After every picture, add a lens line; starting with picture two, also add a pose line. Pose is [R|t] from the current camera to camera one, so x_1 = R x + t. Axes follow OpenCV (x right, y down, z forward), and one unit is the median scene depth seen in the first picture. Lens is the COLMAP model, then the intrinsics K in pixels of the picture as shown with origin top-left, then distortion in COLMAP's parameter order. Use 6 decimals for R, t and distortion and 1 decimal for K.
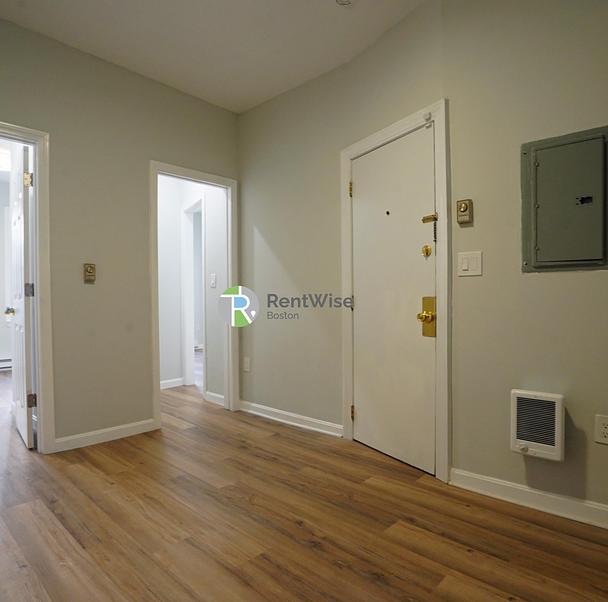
lens RADIAL K [[419.7, 0, 304.0], [0, 419.7, 301.0], [0, 0, 1]] dist [-0.064686, 0.035771]
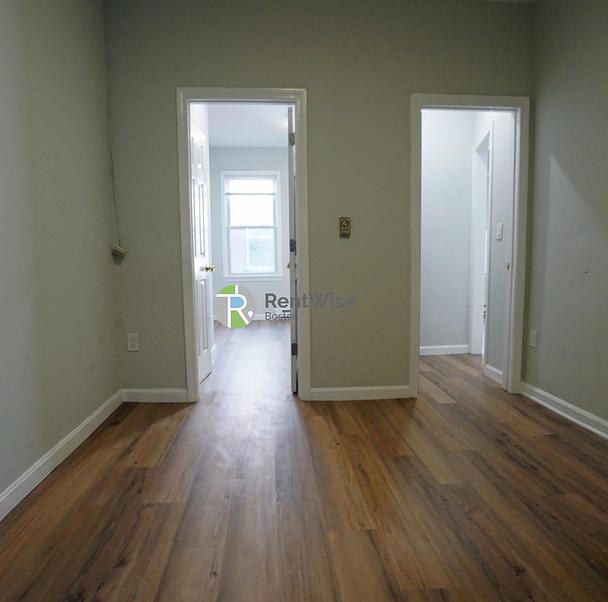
lens RADIAL K [[443.6, 0, 304.0], [0, 443.6, 301.0], [0, 0, 1]] dist [-0.068693, 0.037862]
pose [[0.739208, 0.061775, -0.670638, 0.124533], [0.002706, 0.995504, 0.094682, 0.006846], [0.673472, -0.071804, 0.735717, 0.167736]]
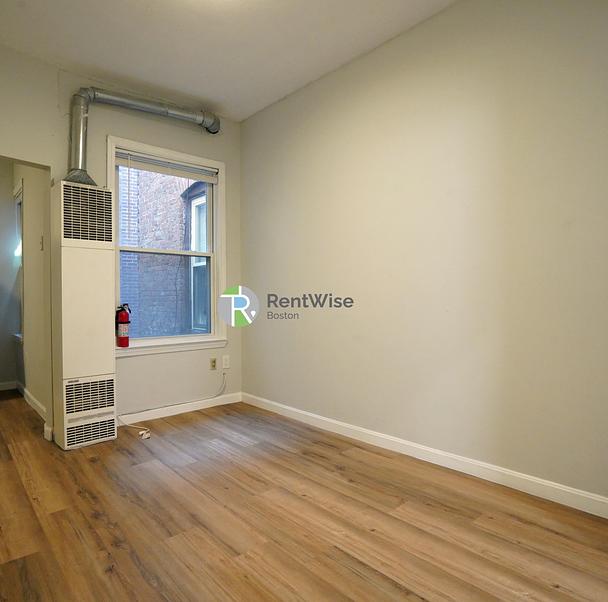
lens RADIAL K [[431.0, 0, 295.5], [0, 431.0, 308.8], [0, 0, 1]] dist [-0.071500, 0.031008]
pose [[-0.993554, 0.007259, 0.113125, -0.337149], [0.010638, 0.999514, 0.029300, -0.016611], [-0.112857, 0.030315, -0.993149, 1.228018]]
